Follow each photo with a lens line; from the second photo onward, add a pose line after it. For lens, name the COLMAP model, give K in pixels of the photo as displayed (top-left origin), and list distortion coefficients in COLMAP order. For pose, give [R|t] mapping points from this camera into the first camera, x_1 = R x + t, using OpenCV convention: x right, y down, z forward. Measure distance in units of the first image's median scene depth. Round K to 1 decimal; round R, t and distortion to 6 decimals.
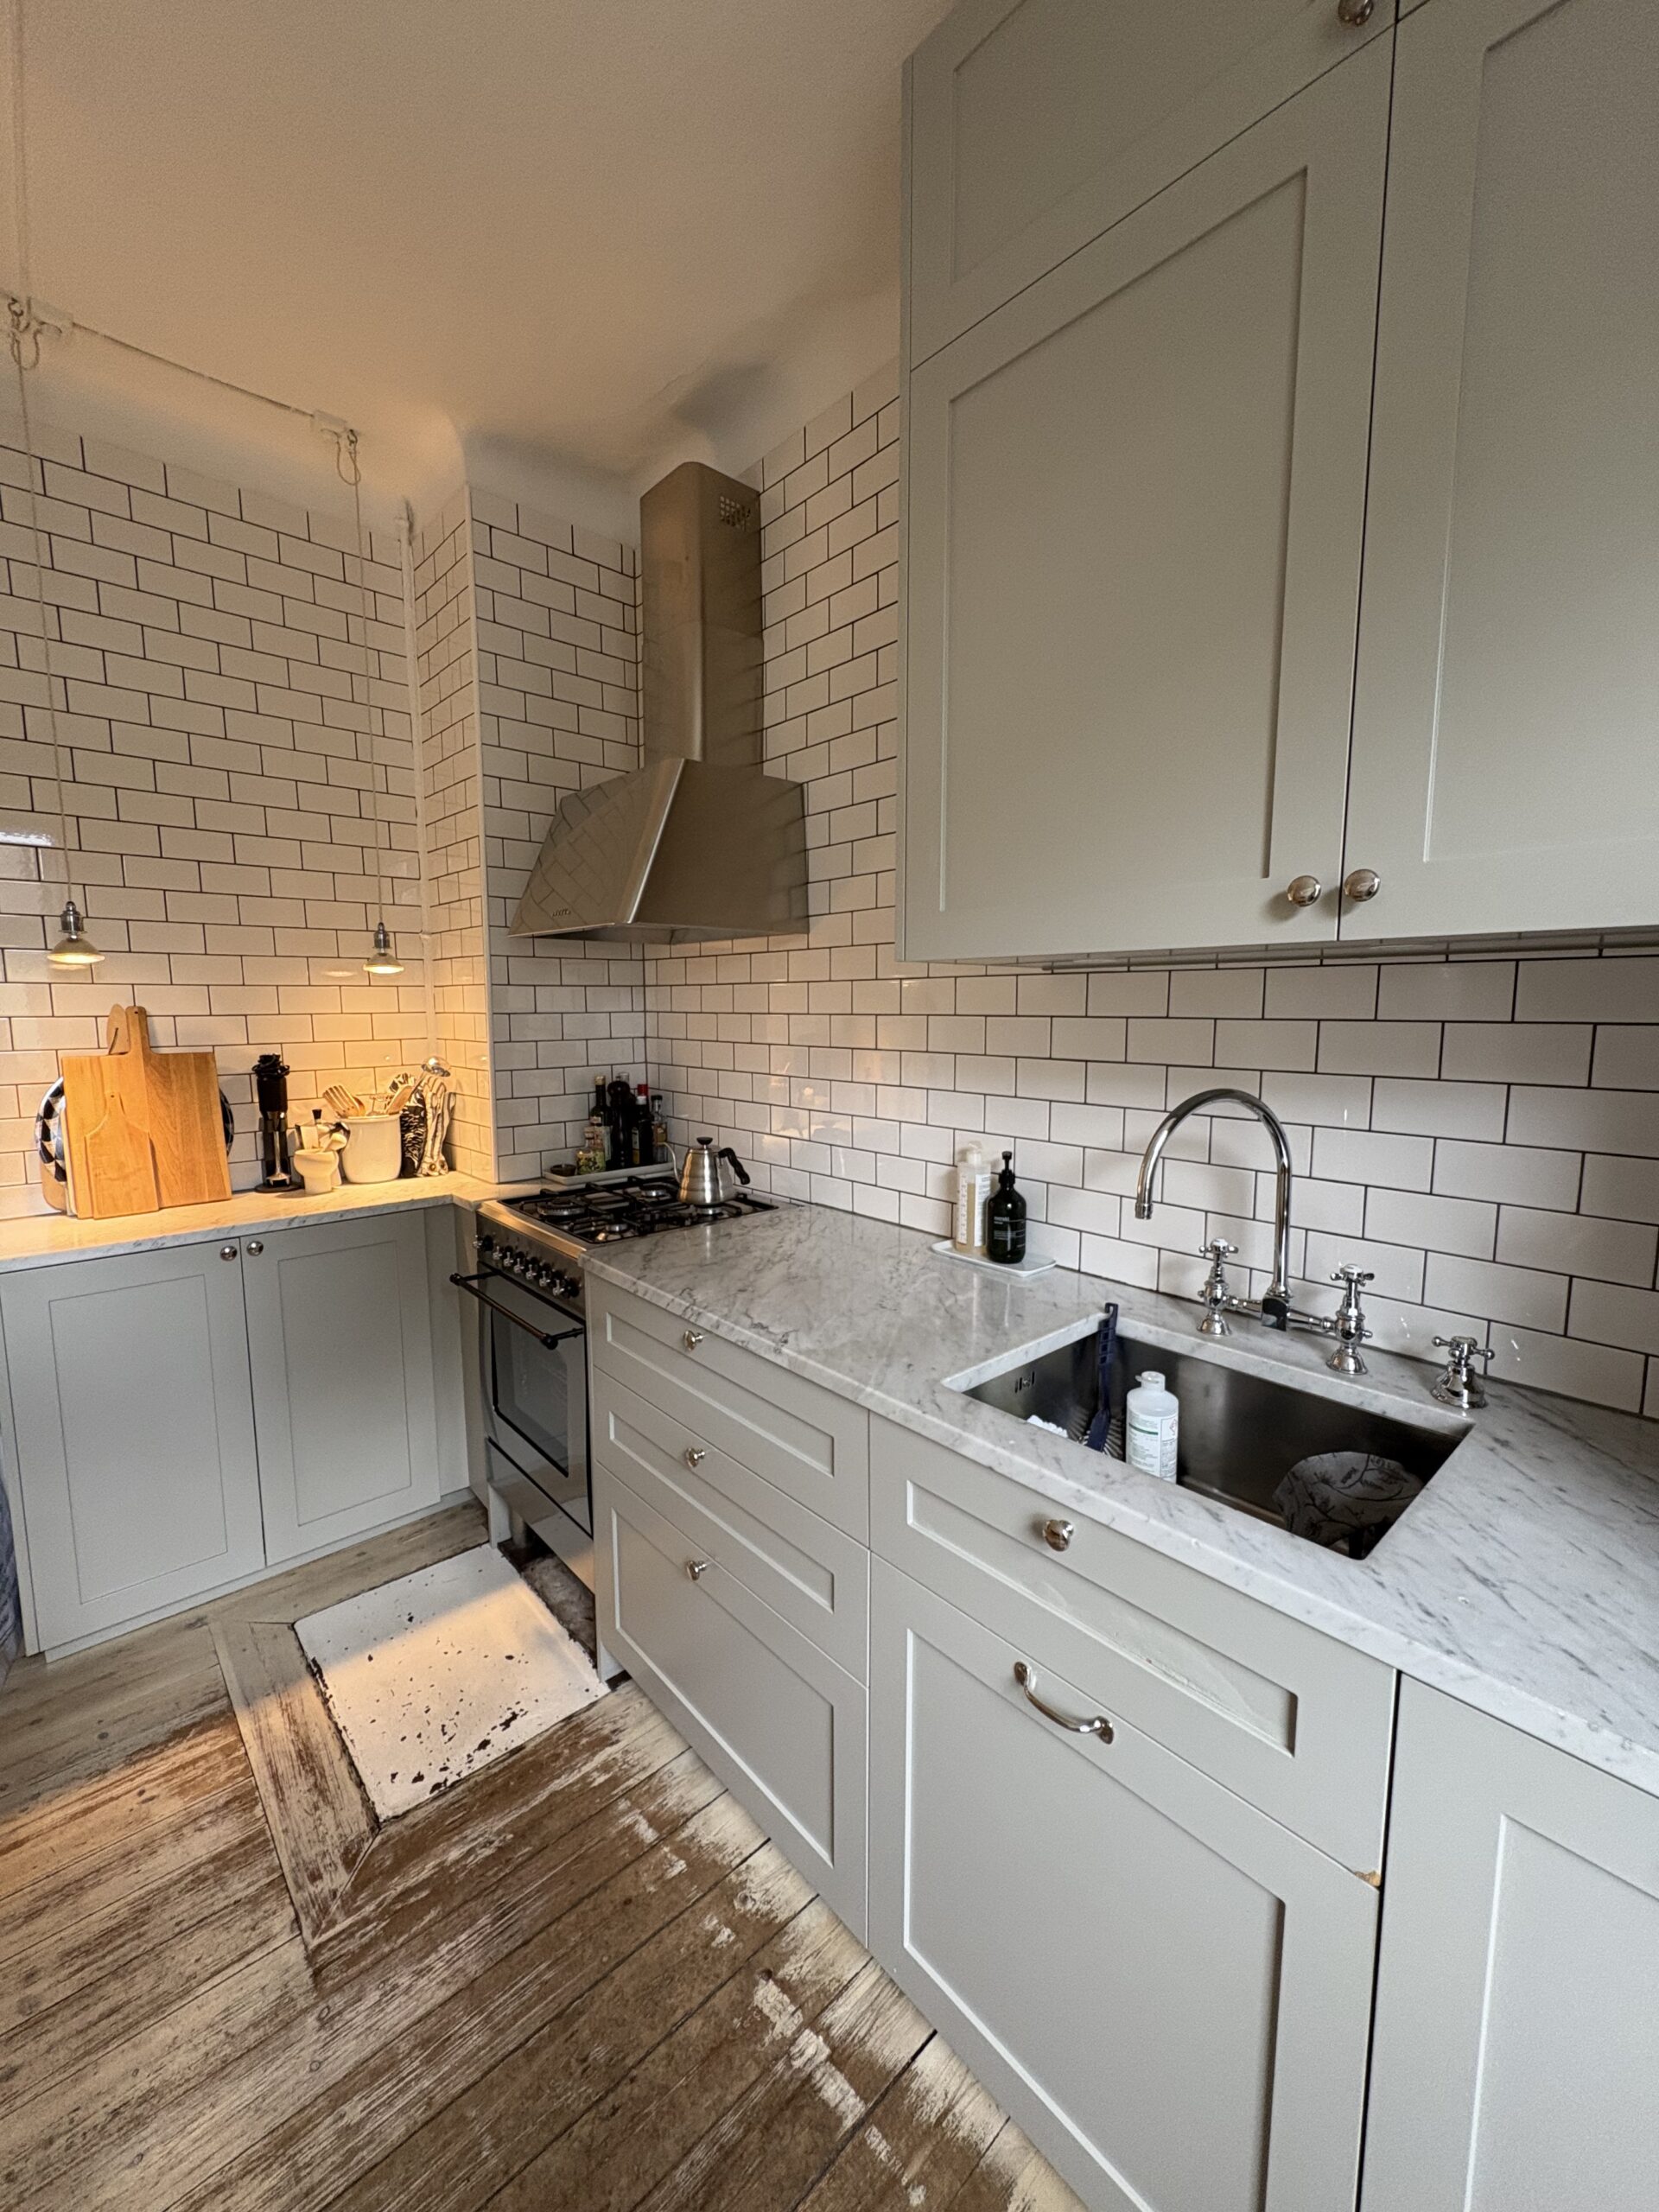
lens RADIAL K [[882.5, 0, 829.6], [0, 882.5, 1105.4], [0, 0, 1]] dist [0.002780, 0.000465]
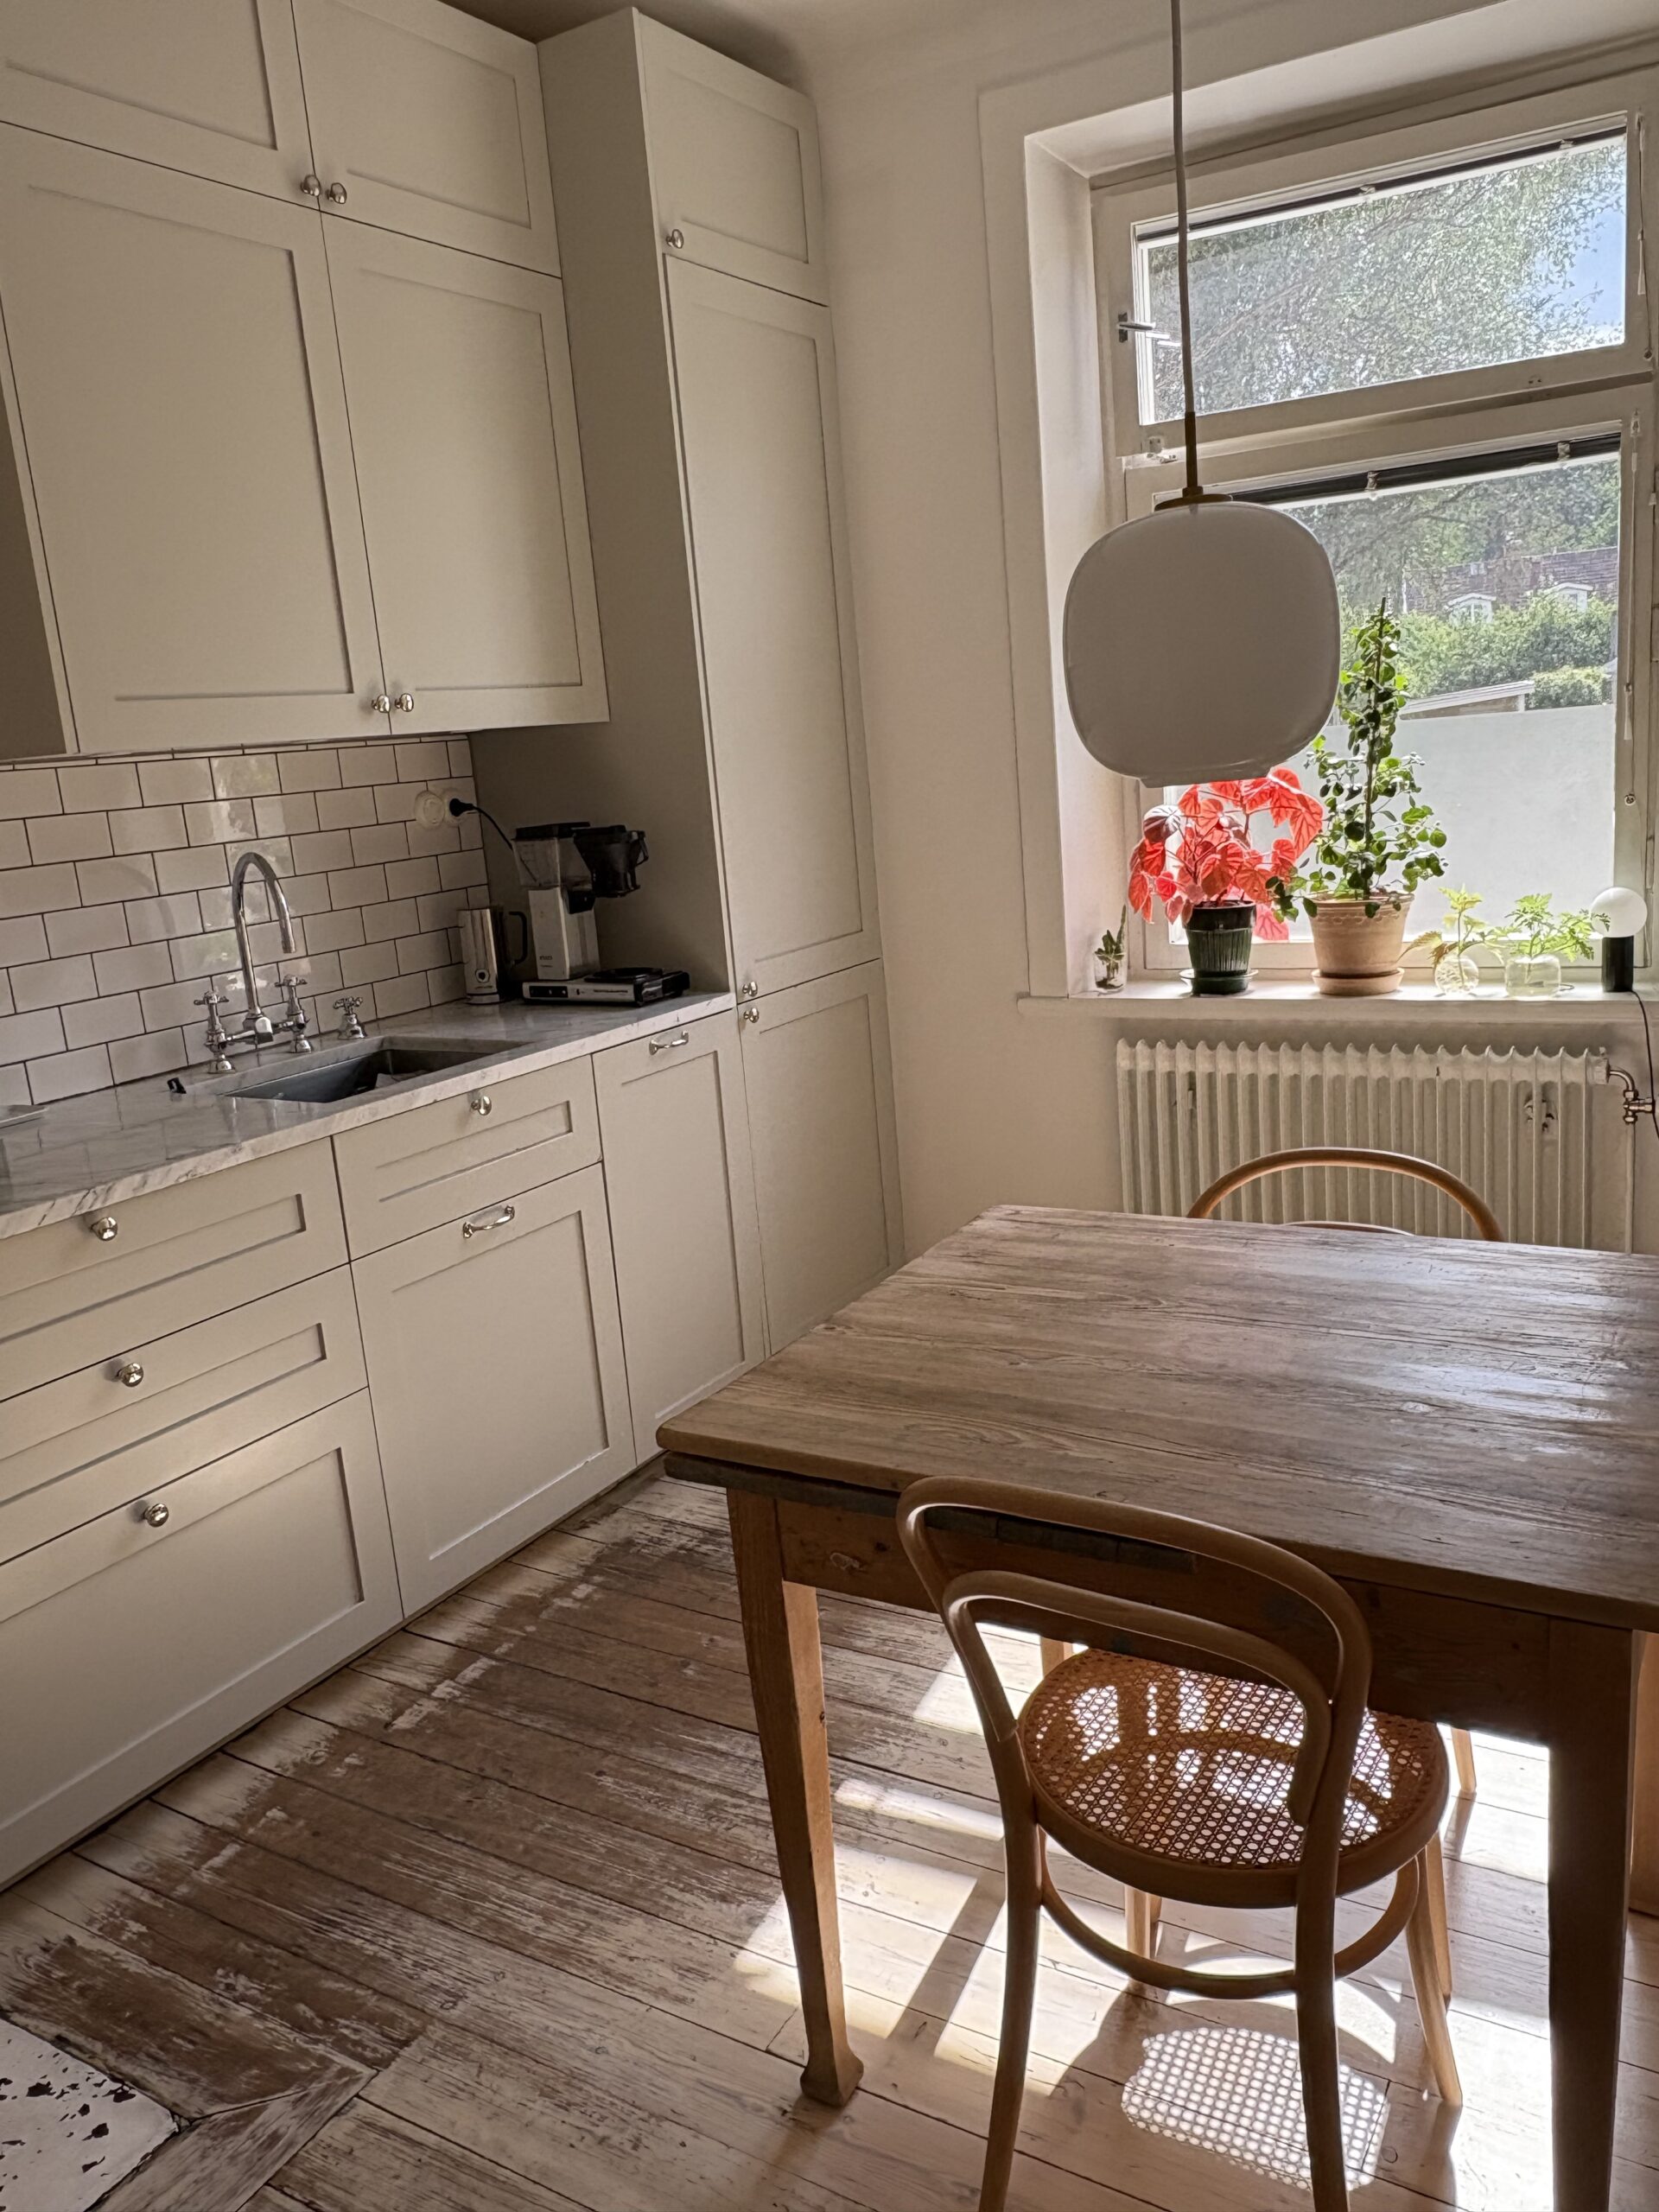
lens RADIAL K [[1686.6, 0, 830.3], [0, 1686.6, 1103.7], [0, 0, 1]] dist [0.001344, 0.000040]
pose [[-0.291335, -0.188502, 0.937865, -1.864763], [0.182354, 0.951473, 0.247882, -0.106742], [-0.939080, 0.243240, -0.242824, 0.781044]]
